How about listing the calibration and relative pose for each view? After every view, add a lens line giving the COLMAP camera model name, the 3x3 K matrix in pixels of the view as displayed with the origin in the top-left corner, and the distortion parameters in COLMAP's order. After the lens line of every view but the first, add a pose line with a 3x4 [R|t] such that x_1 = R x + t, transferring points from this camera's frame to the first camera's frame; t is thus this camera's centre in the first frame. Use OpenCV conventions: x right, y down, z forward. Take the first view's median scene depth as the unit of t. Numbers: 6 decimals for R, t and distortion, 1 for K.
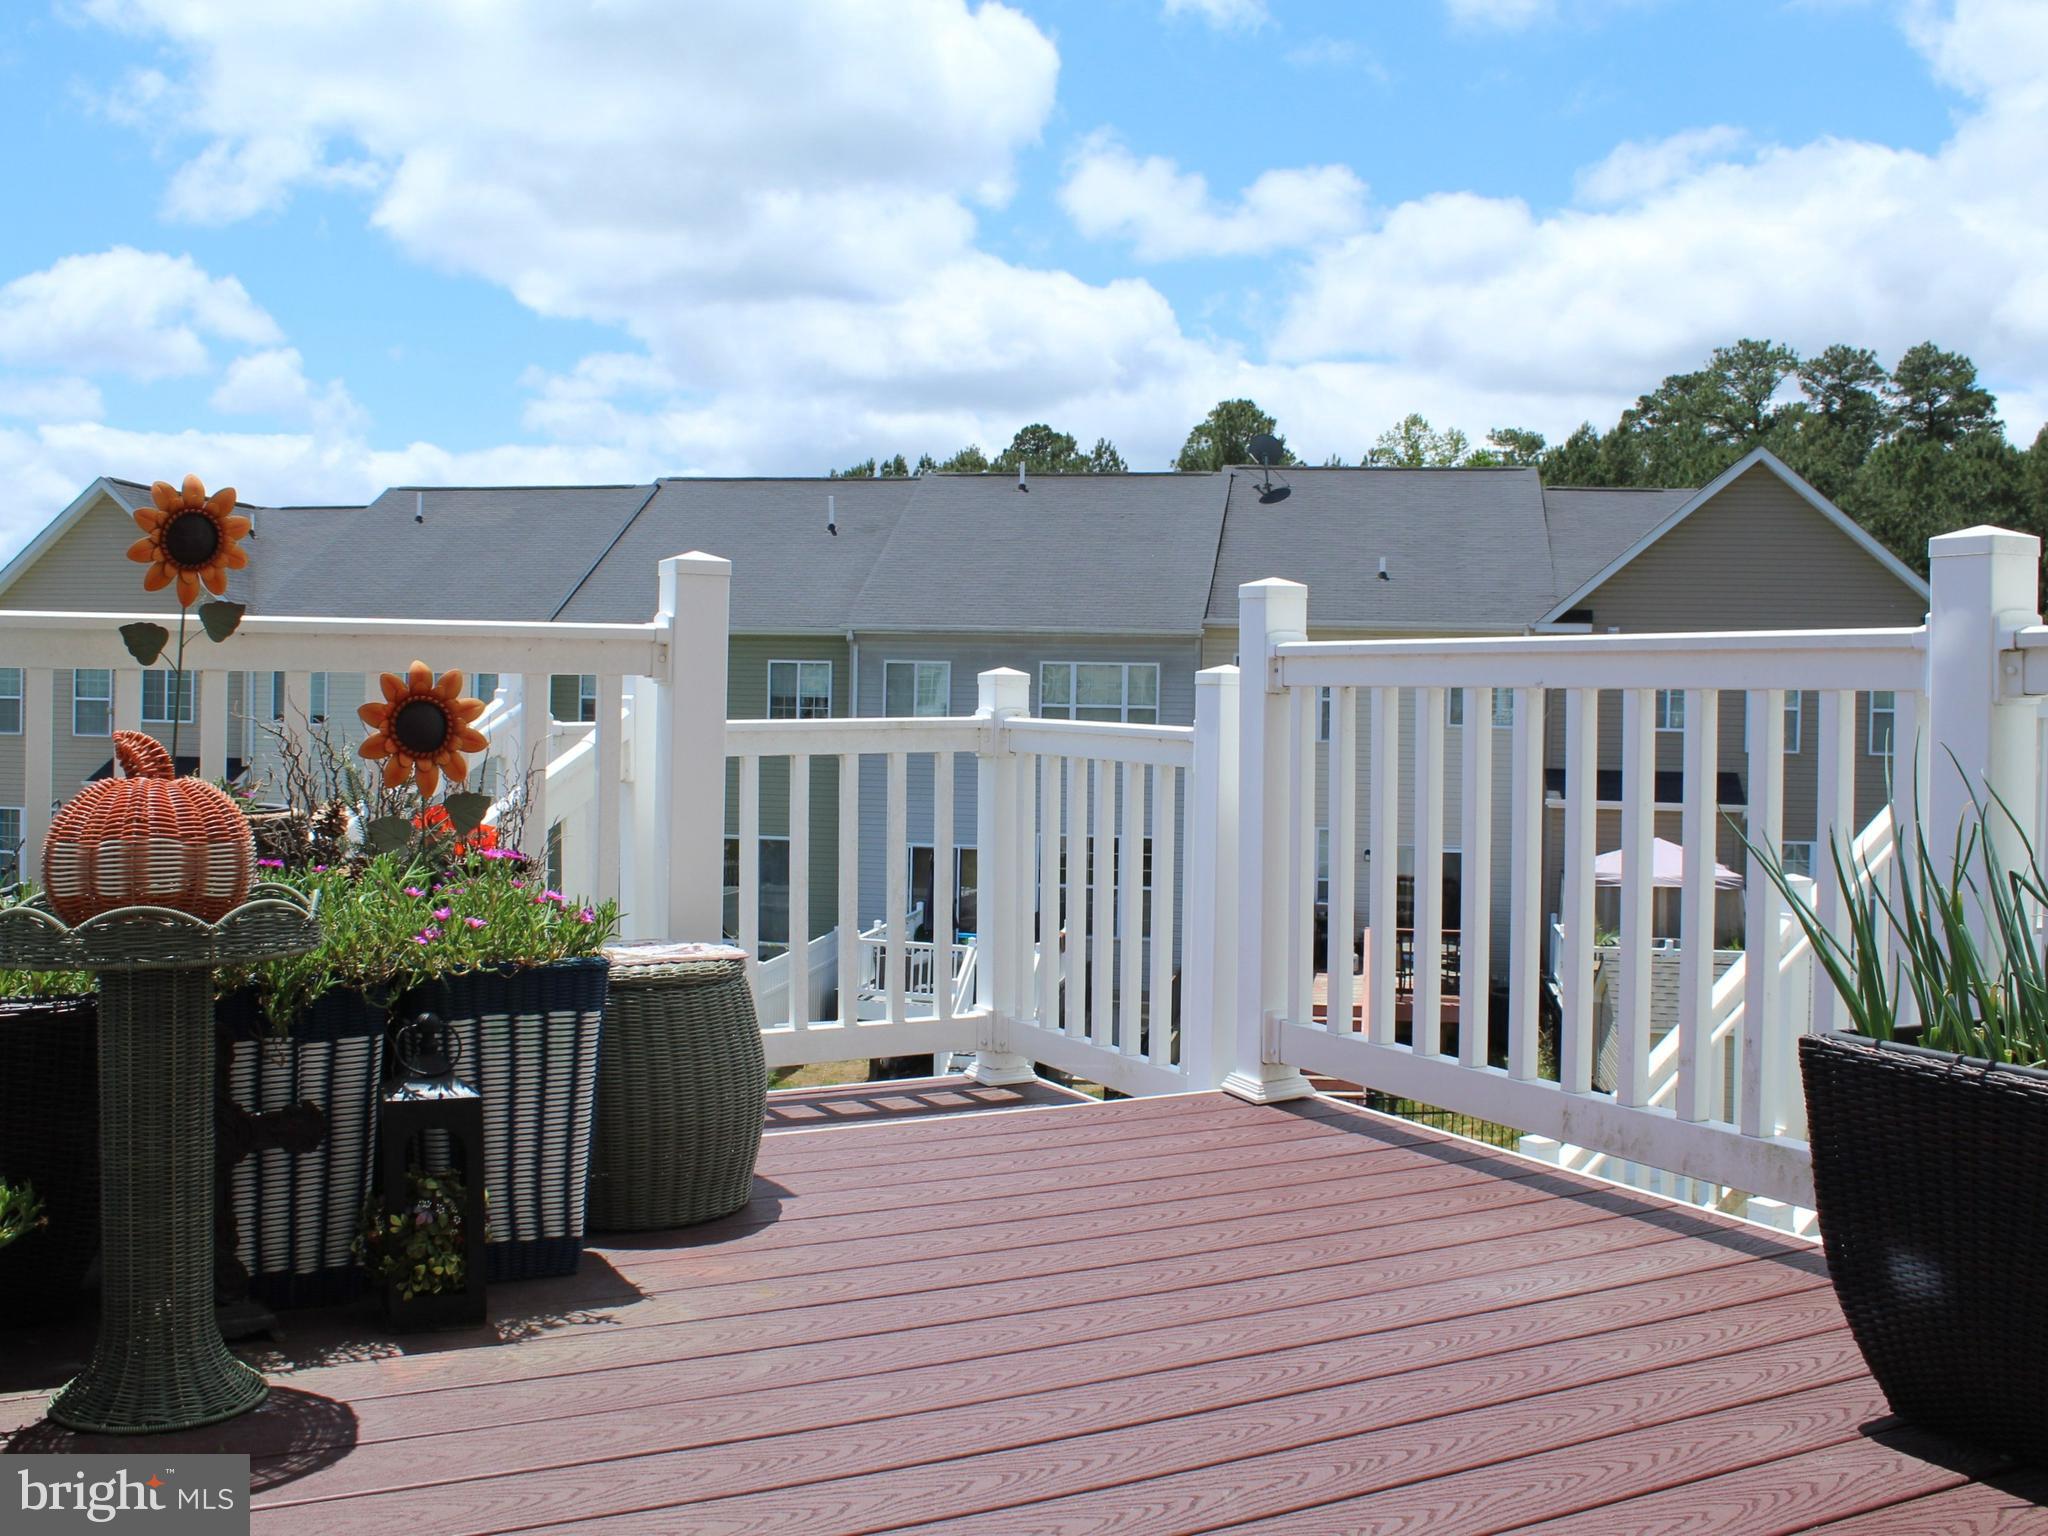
lens RADIAL K [[2021.1, 0, 1024.0], [0, 2021.1, 768.0], [0, 0, 1]] dist [-0.167022, 0.163172]
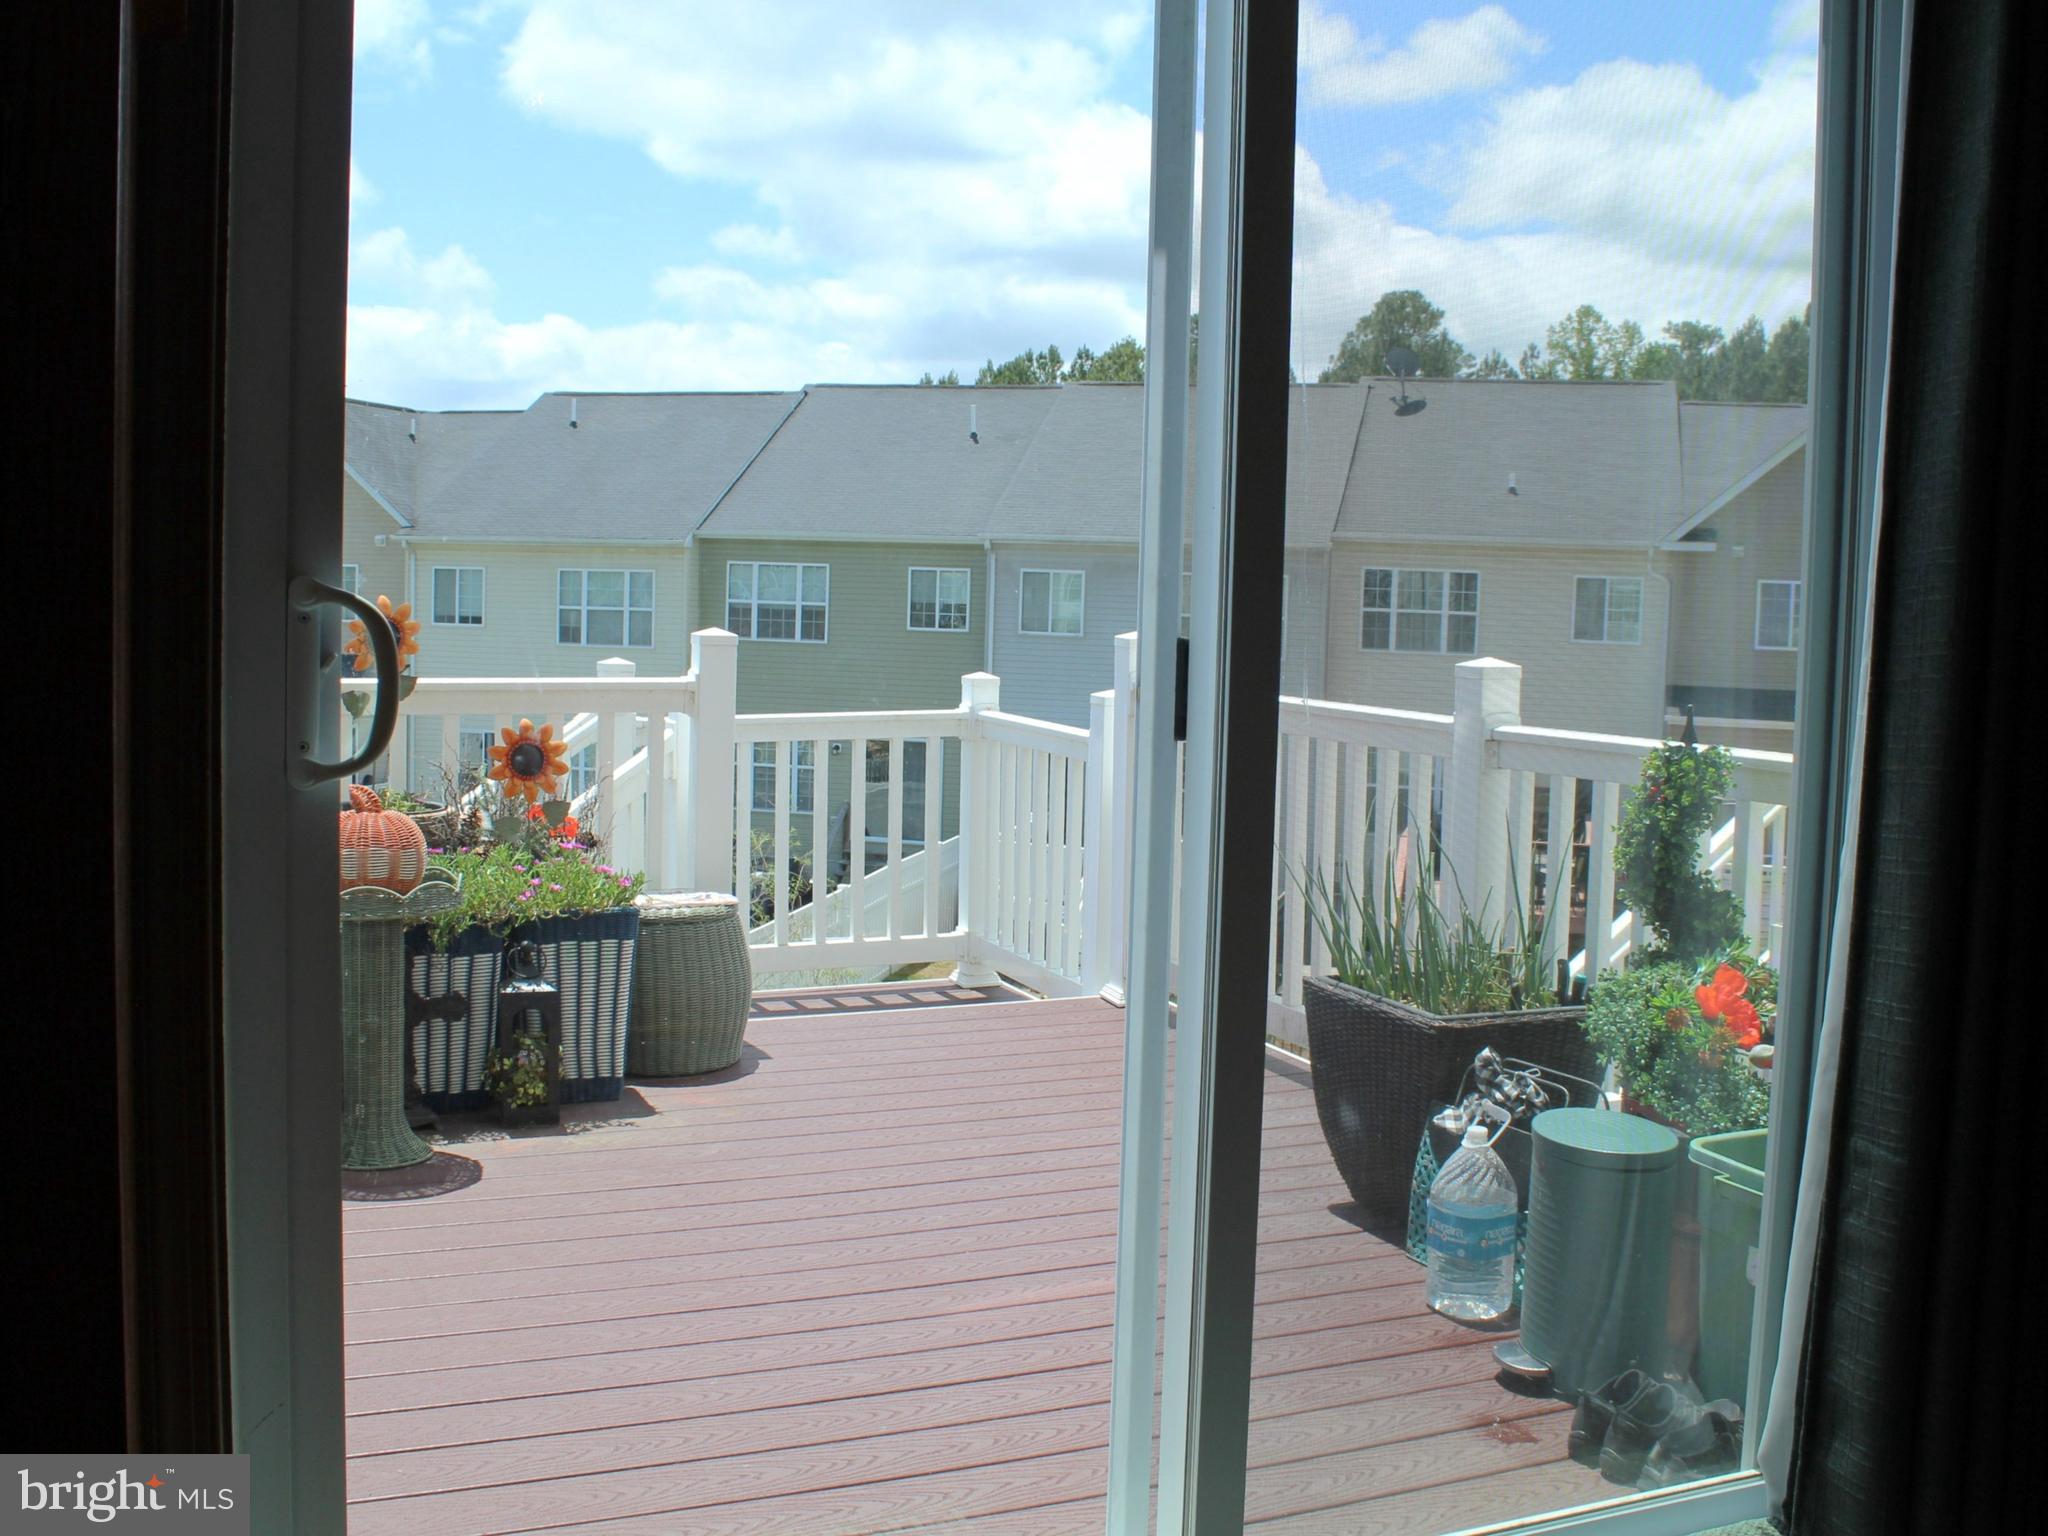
lens RADIAL K [[2059.0, 0, 1042.5], [0, 2059.0, 776.7], [0, 0, 1]] dist [-0.161586, 0.160530]
pose [[0.997342, 0.016713, -0.070926, 0.233887], [-0.012610, 0.998242, 0.057907, -0.110588], [0.071769, -0.056859, 0.995799, -0.621257]]
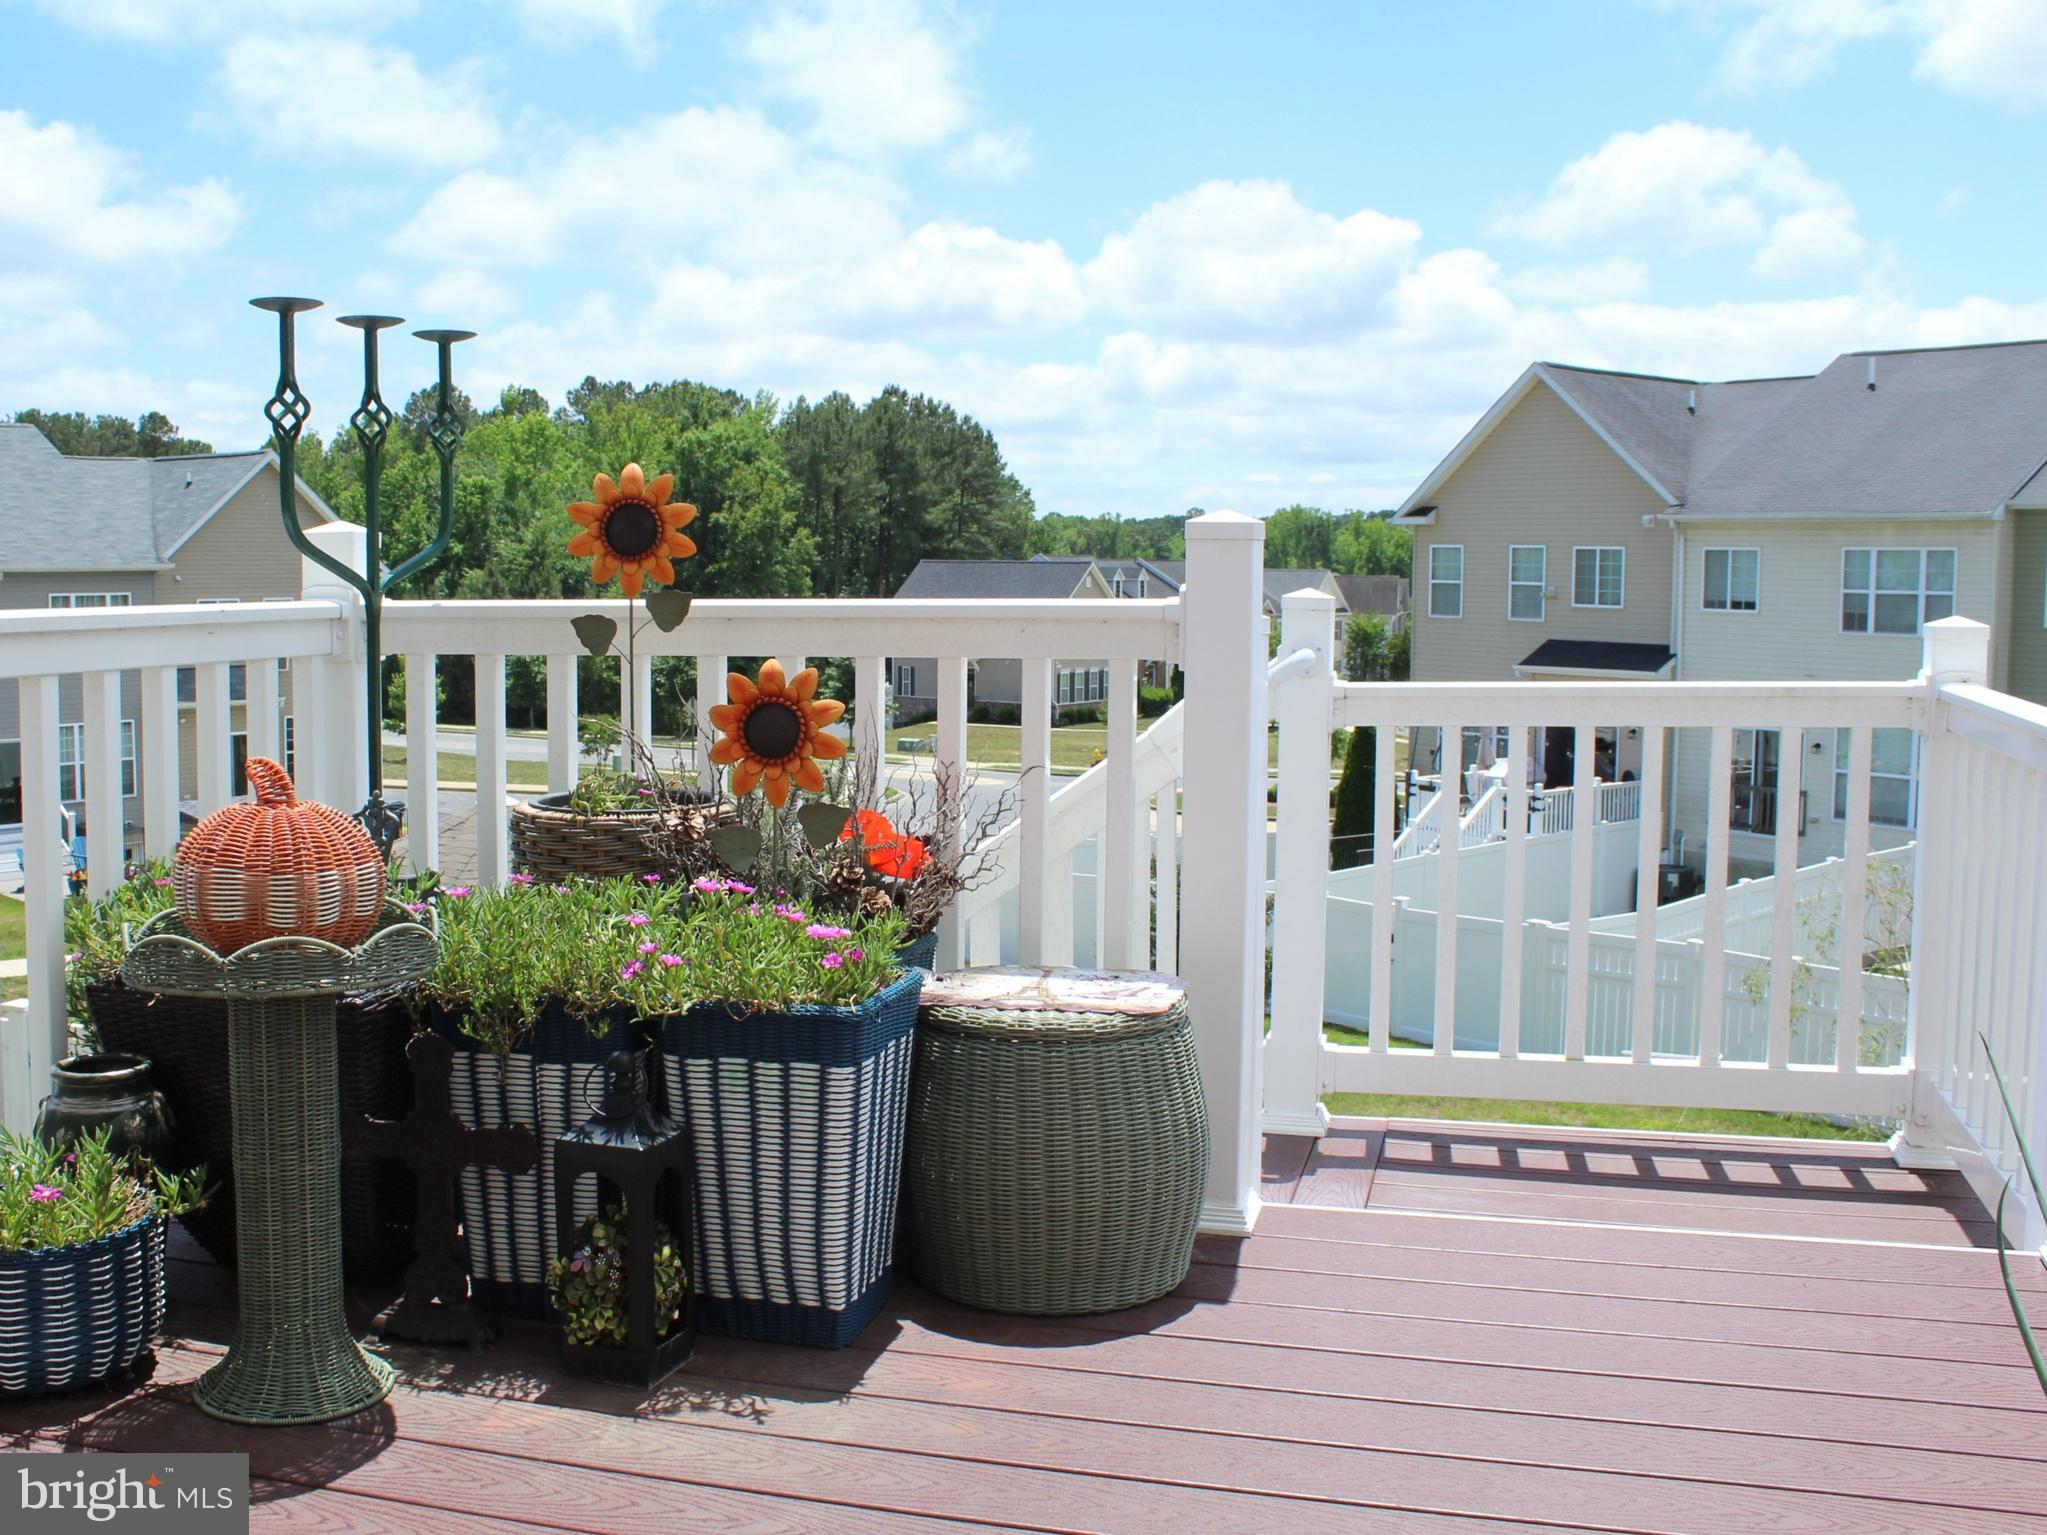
lens RADIAL K [[2064.3, 0, 880.8], [0, 2064.3, 759.2], [0, 0, 1]] dist [-0.174418, 0.149729]
pose [[0.707027, 0.051357, -0.705319, 0.421797], [-0.011599, 0.998068, 0.061046, -0.068538], [0.707092, -0.034980, 0.706256, 0.367986]]
